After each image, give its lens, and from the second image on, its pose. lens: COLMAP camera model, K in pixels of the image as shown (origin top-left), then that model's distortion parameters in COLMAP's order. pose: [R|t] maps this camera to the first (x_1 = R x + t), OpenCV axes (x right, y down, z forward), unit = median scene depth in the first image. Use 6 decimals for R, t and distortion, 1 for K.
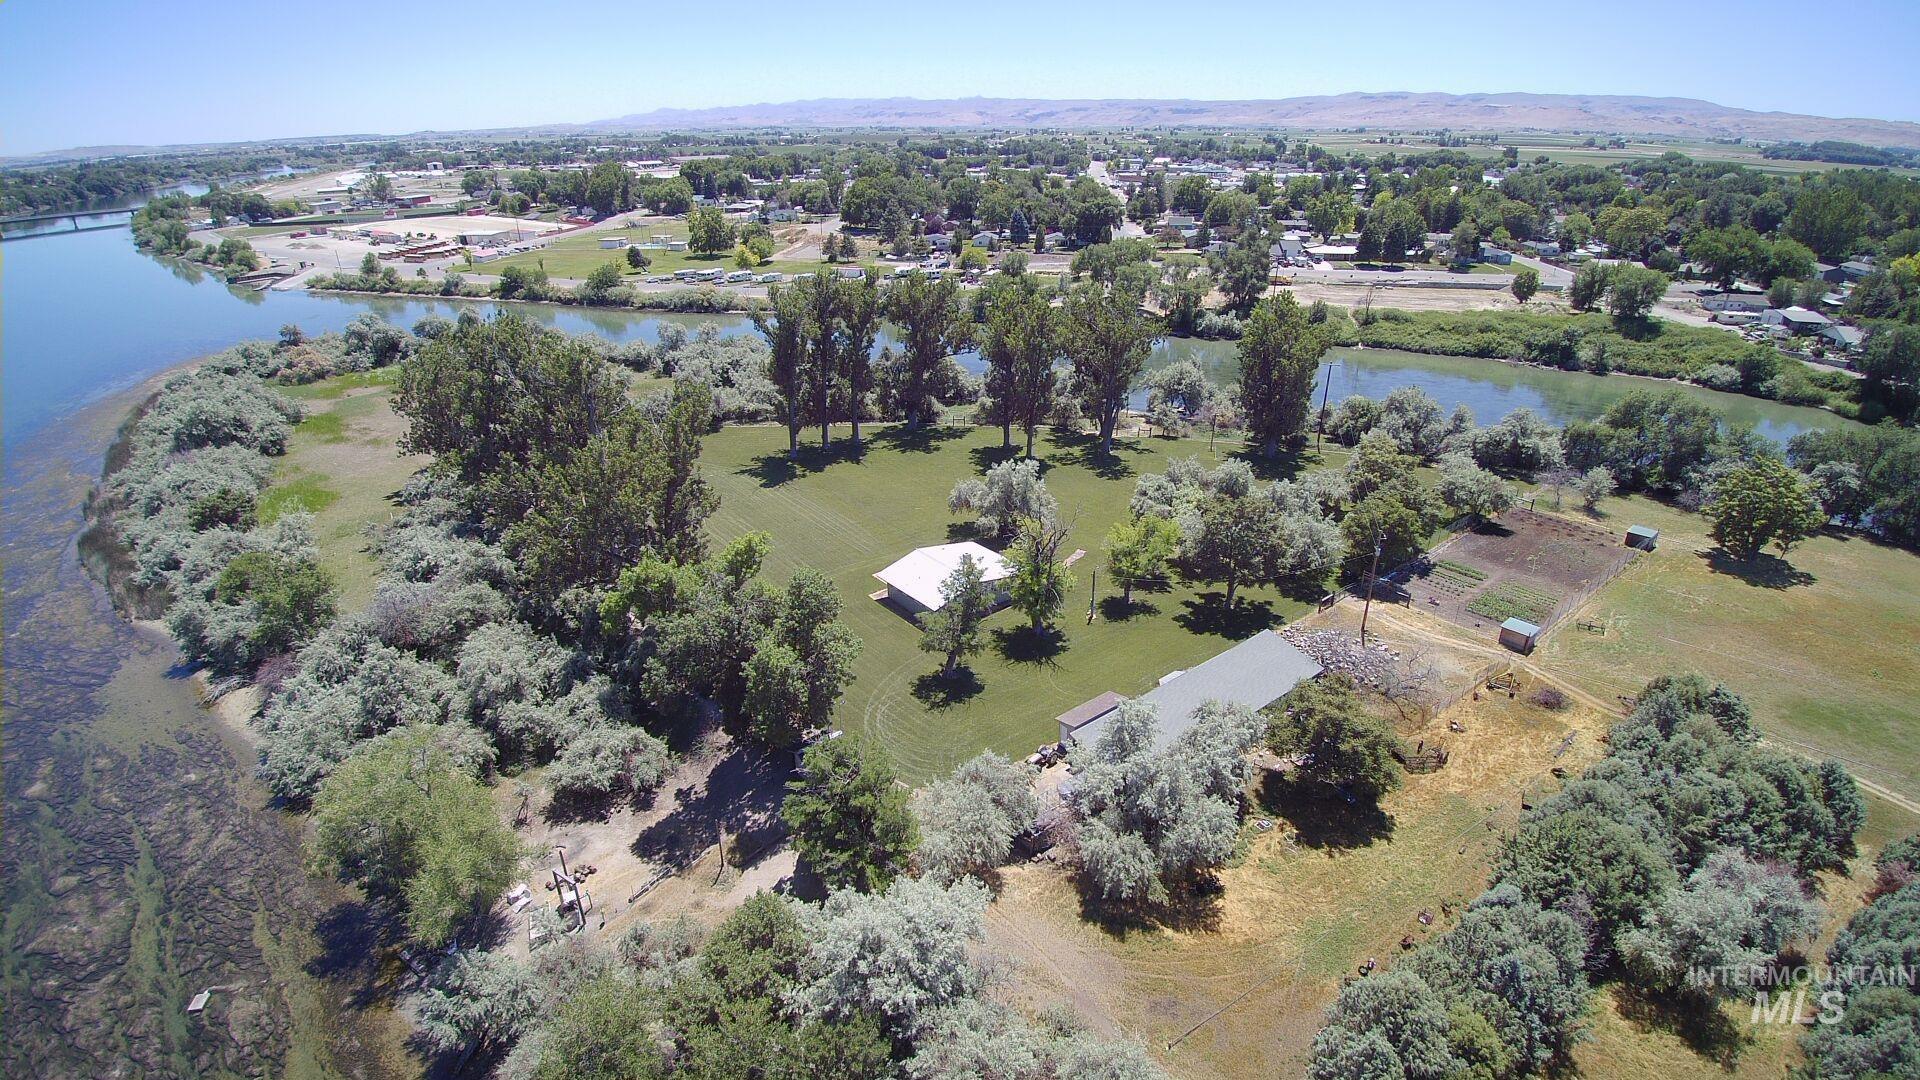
lens RADIAL K [[915.7, 0, 980.5], [0, 915.7, 534.0], [0, 0, 1]] dist [-0.033784, -0.015916]
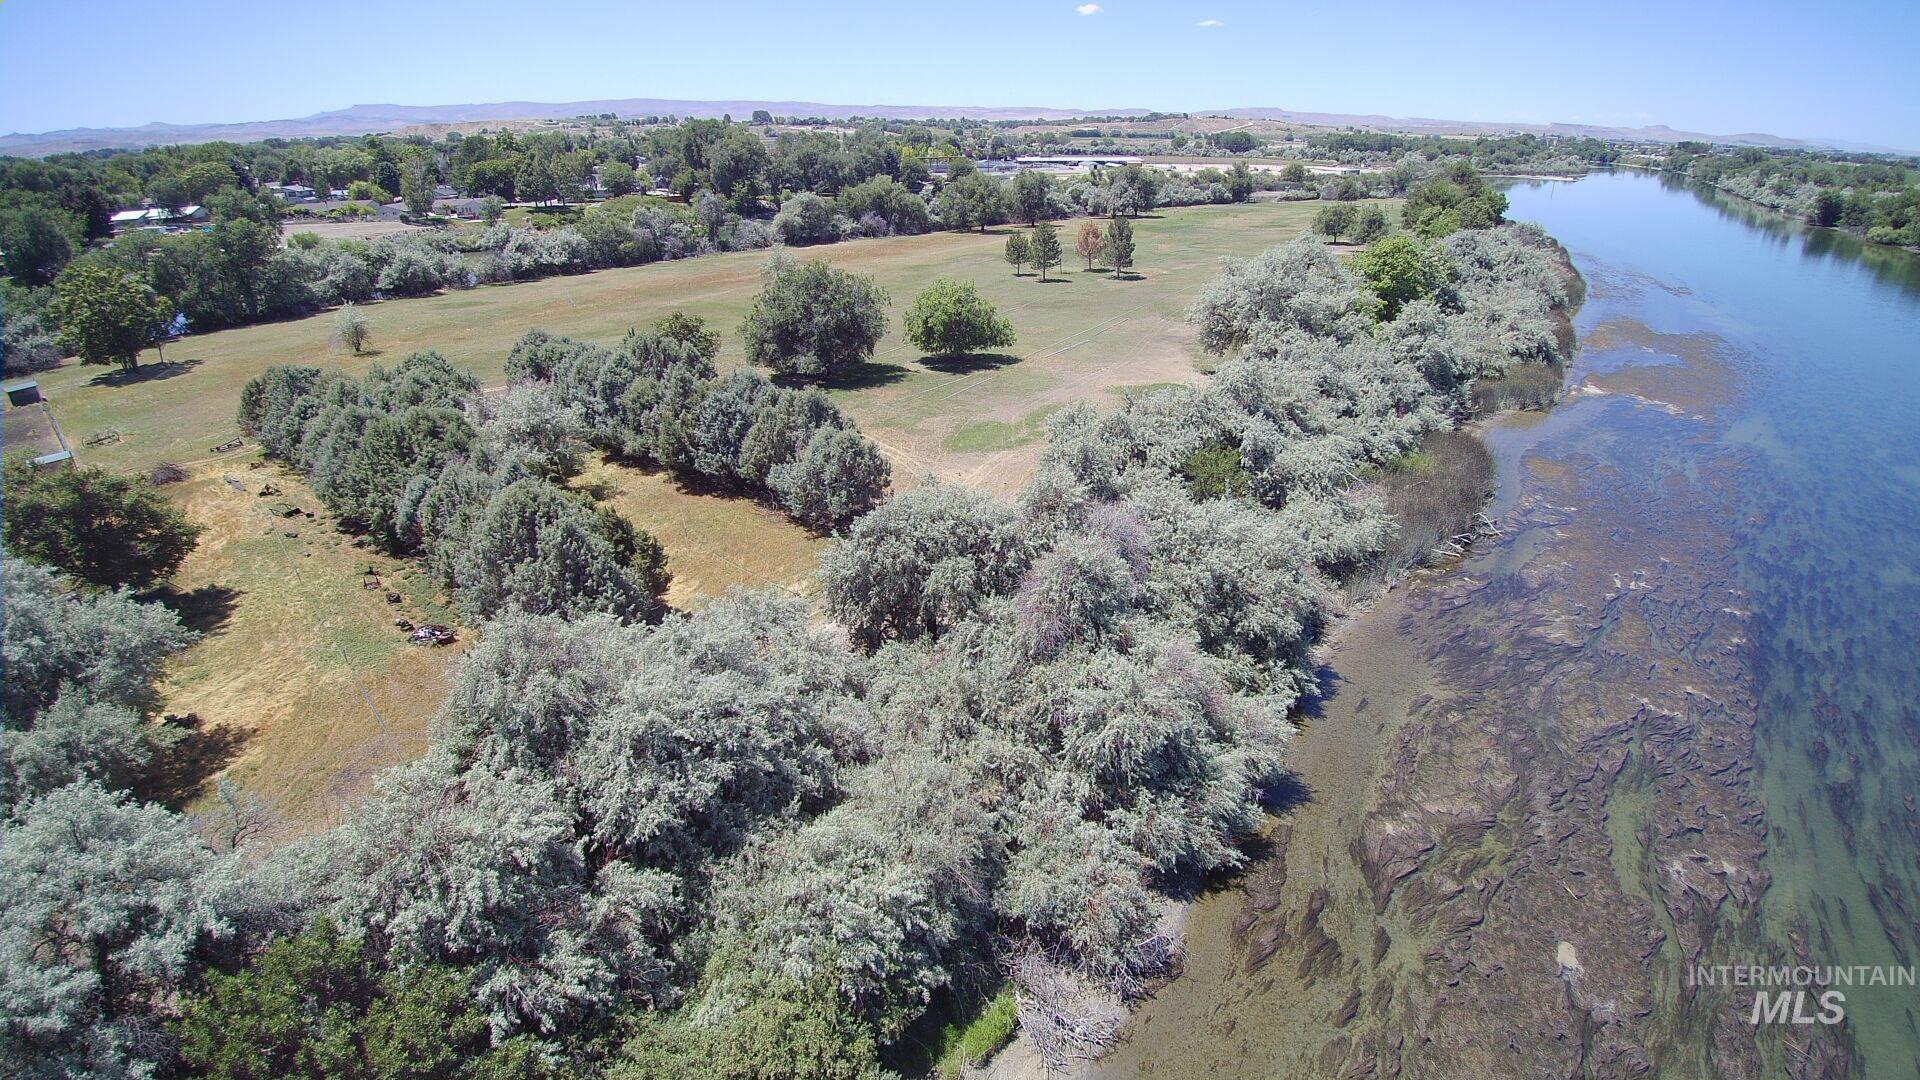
lens RADIAL K [[915.7, 0, 974.0], [0, 915.7, 537.2], [0, 0, 1]] dist [-0.033784, -0.015916]
pose [[-0.160036, -0.402658, 0.901252, -0.174271], [0.406959, 0.804903, 0.431876, 0.120498], [-0.899318, 0.435888, 0.035052, 0.204670]]
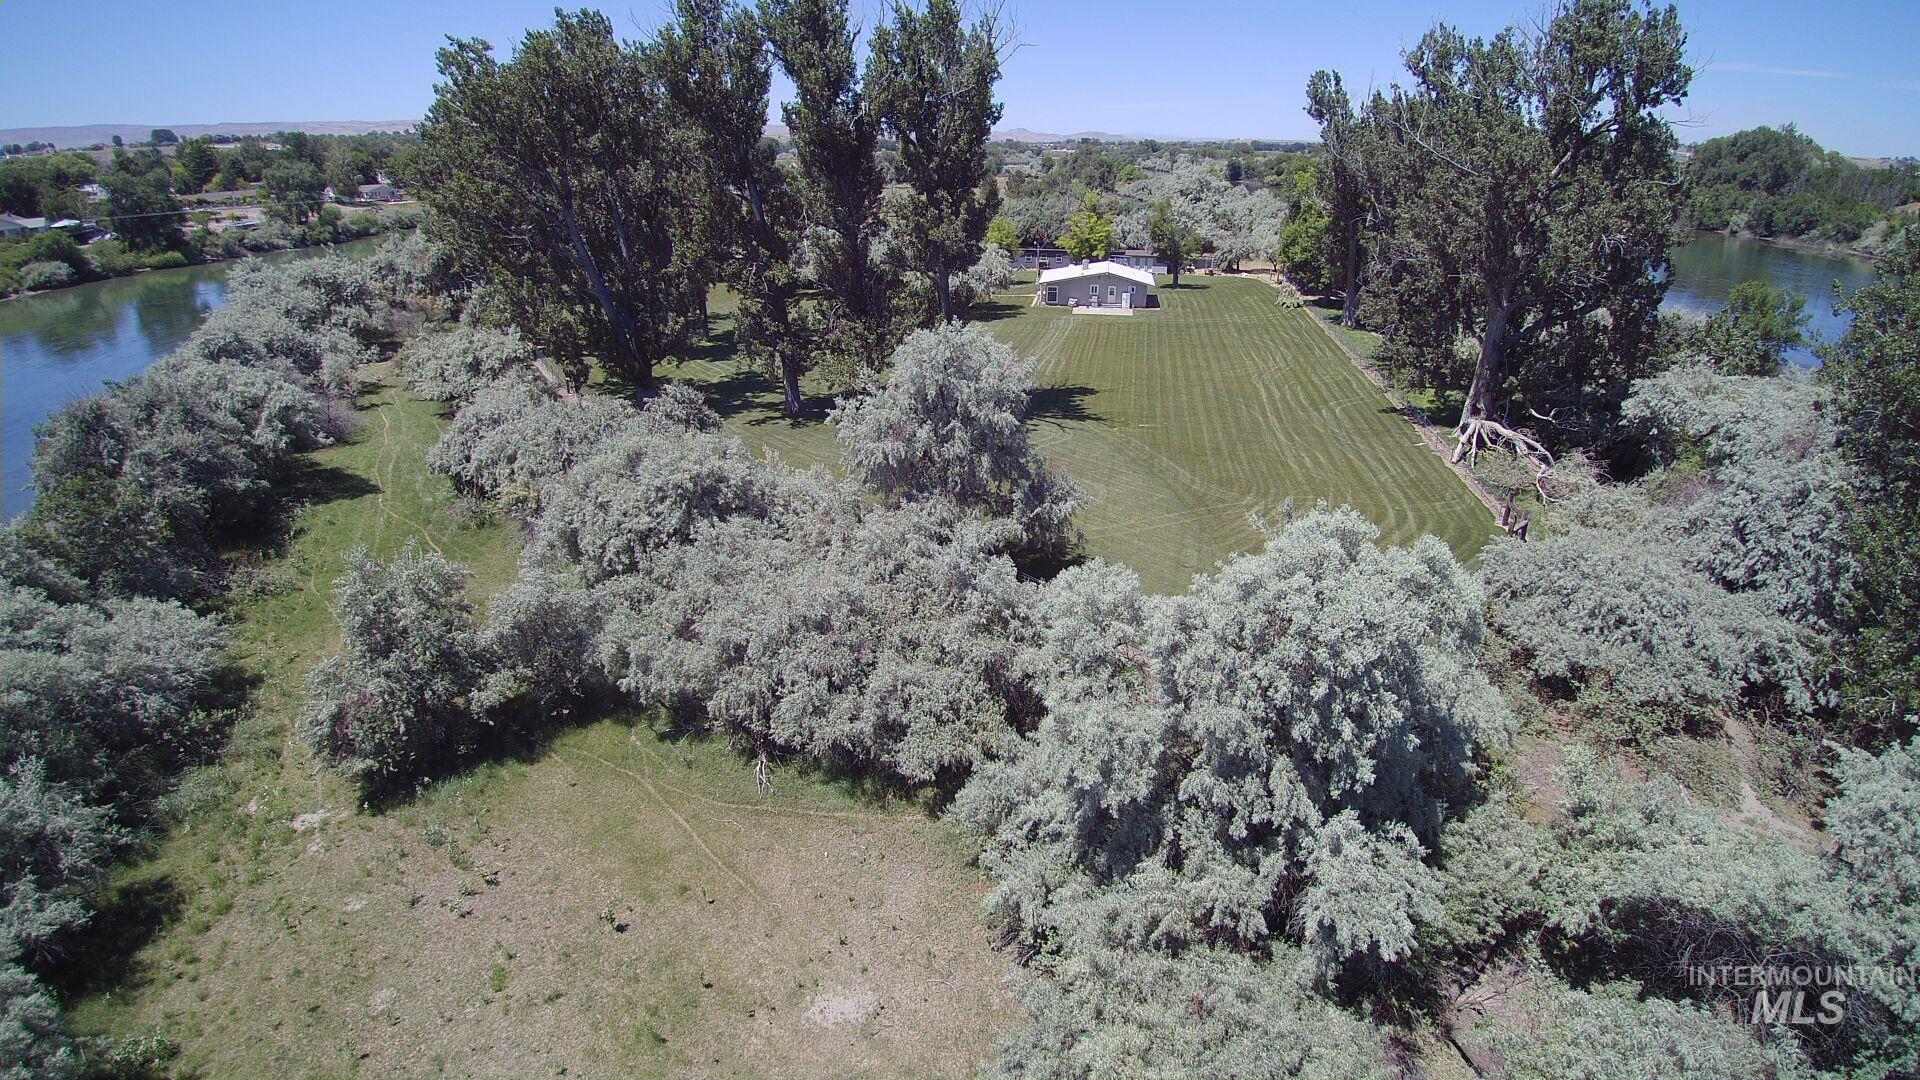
lens RADIAL K [[915.7, 0, 974.1], [0, 915.7, 538.6], [0, 0, 1]] dist [-0.033784, -0.015916]
pose [[-0.668768, -0.299670, 0.680402, -0.630070], [0.301300, 0.727407, 0.616520, -0.368727], [-0.679682, 0.617314, -0.396176, 1.401885]]
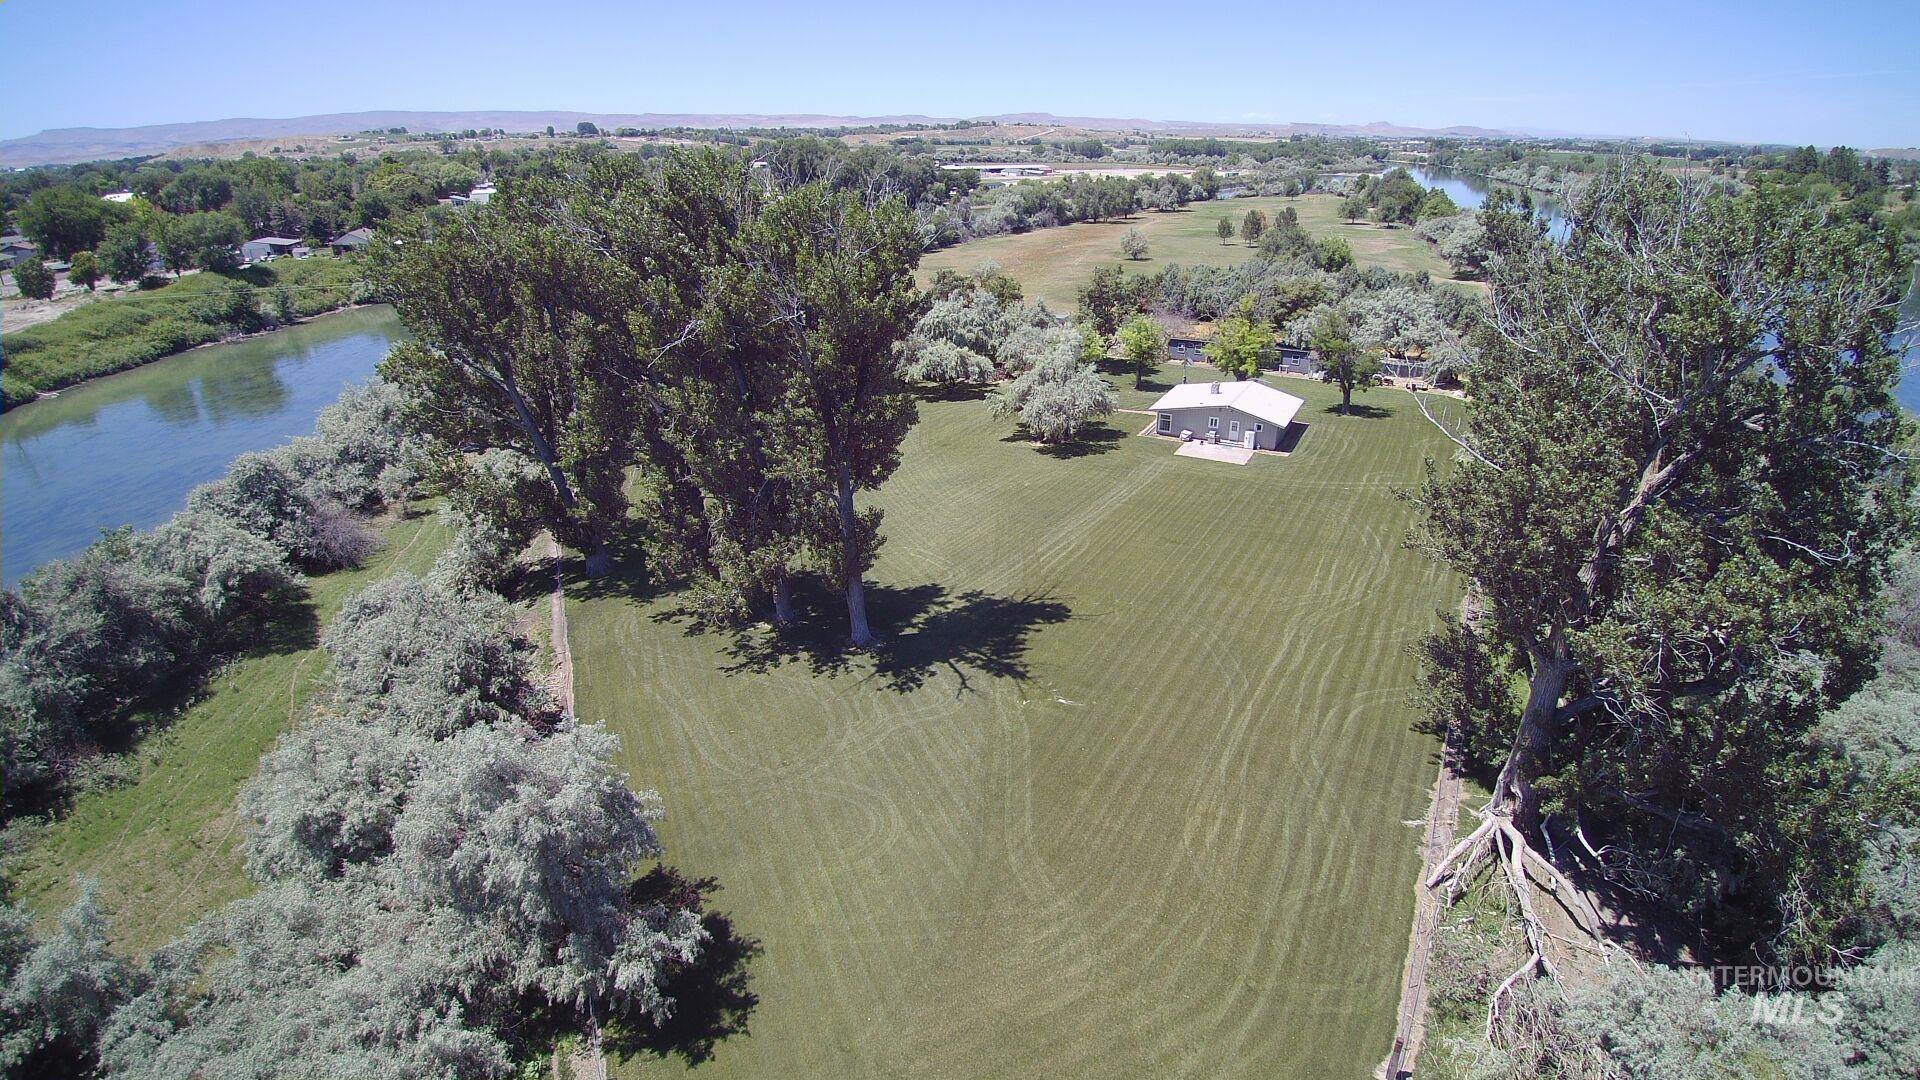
lens RADIAL K [[915.7, 0, 975.7], [0, 915.7, 536.5], [0, 0, 1]] dist [-0.033784, -0.015916]
pose [[-0.378891, -0.370976, 0.847832, -0.627717], [0.385660, 0.769502, 0.509052, -0.347631], [-0.841254, 0.519849, -0.148486, 1.150981]]
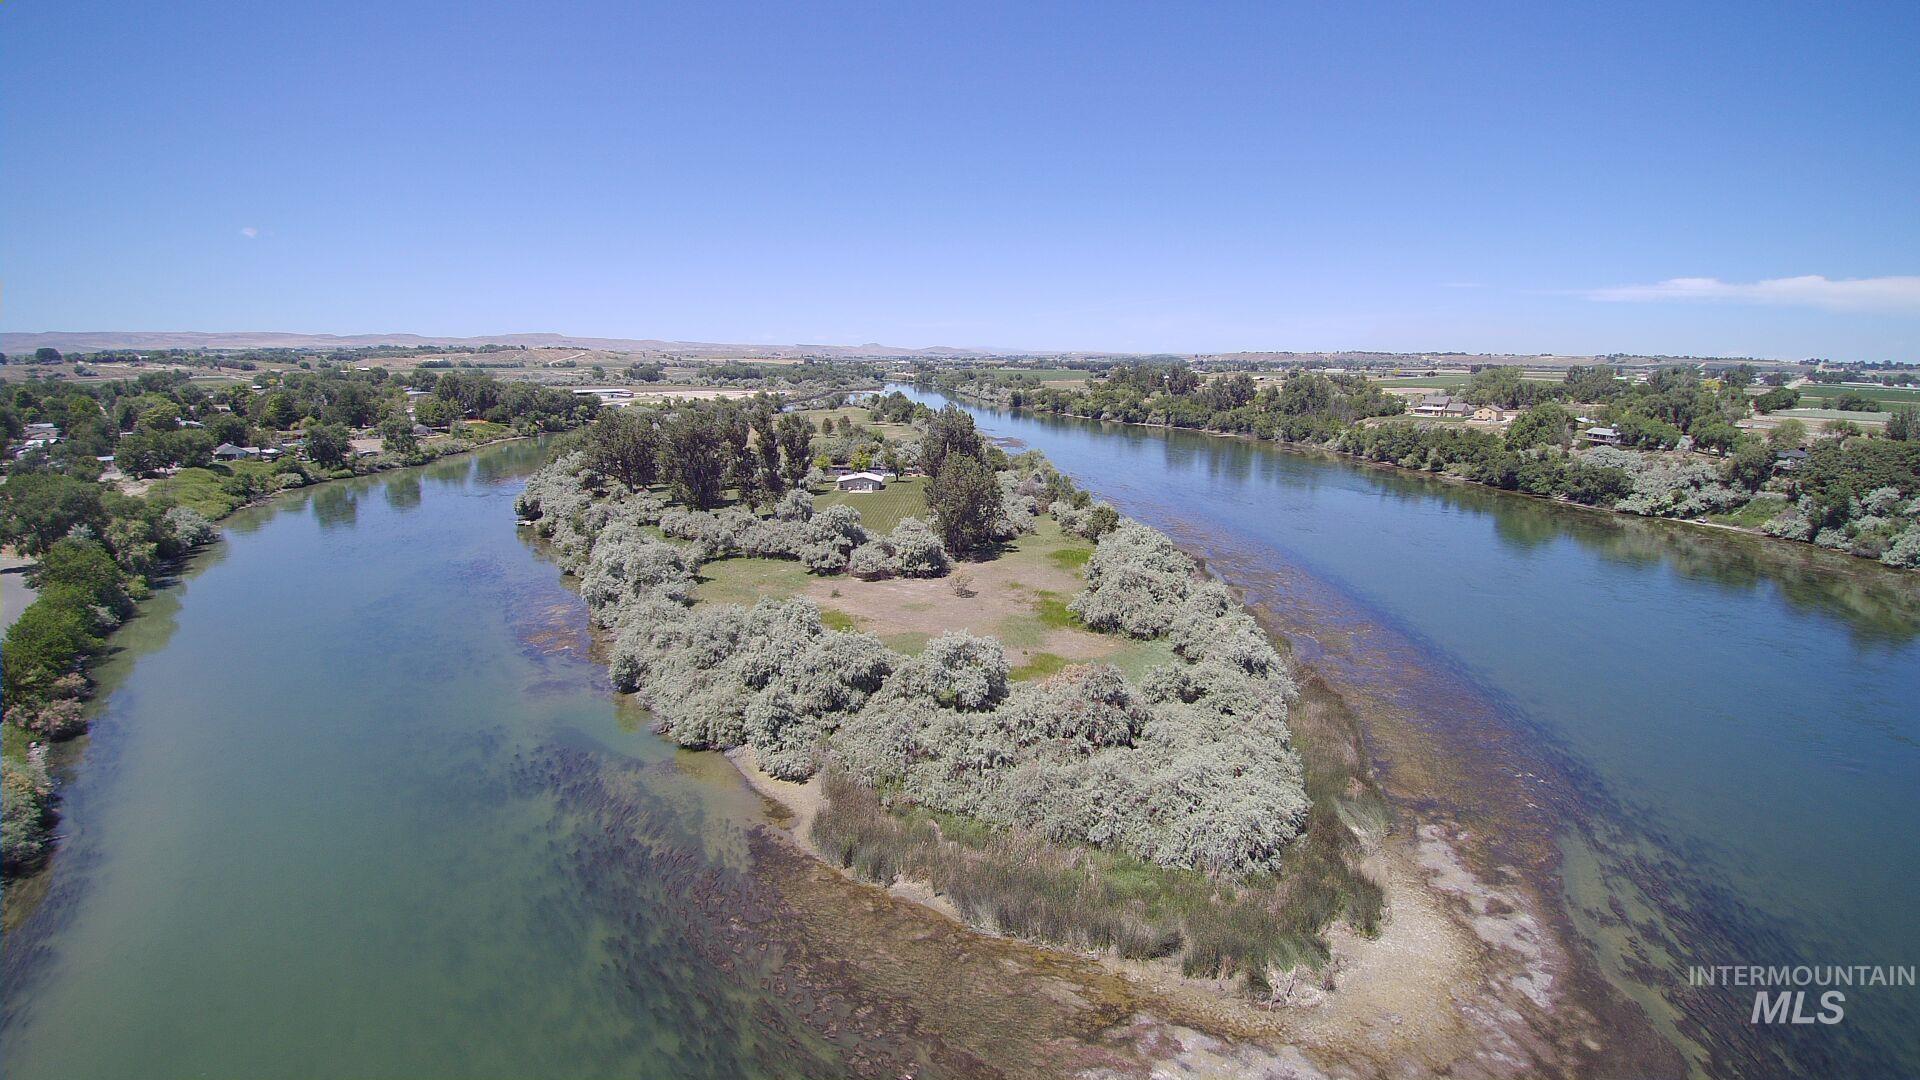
lens RADIAL K [[915.7, 0, 977.9], [0, 915.7, 537.6], [0, 0, 1]] dist [-0.033784, -0.015916]
pose [[-0.776902, -0.127281, 0.616622, -1.657920], [0.253315, 0.833406, 0.491189, -0.879282], [-0.576415, 0.537805, -0.615232, 2.103785]]
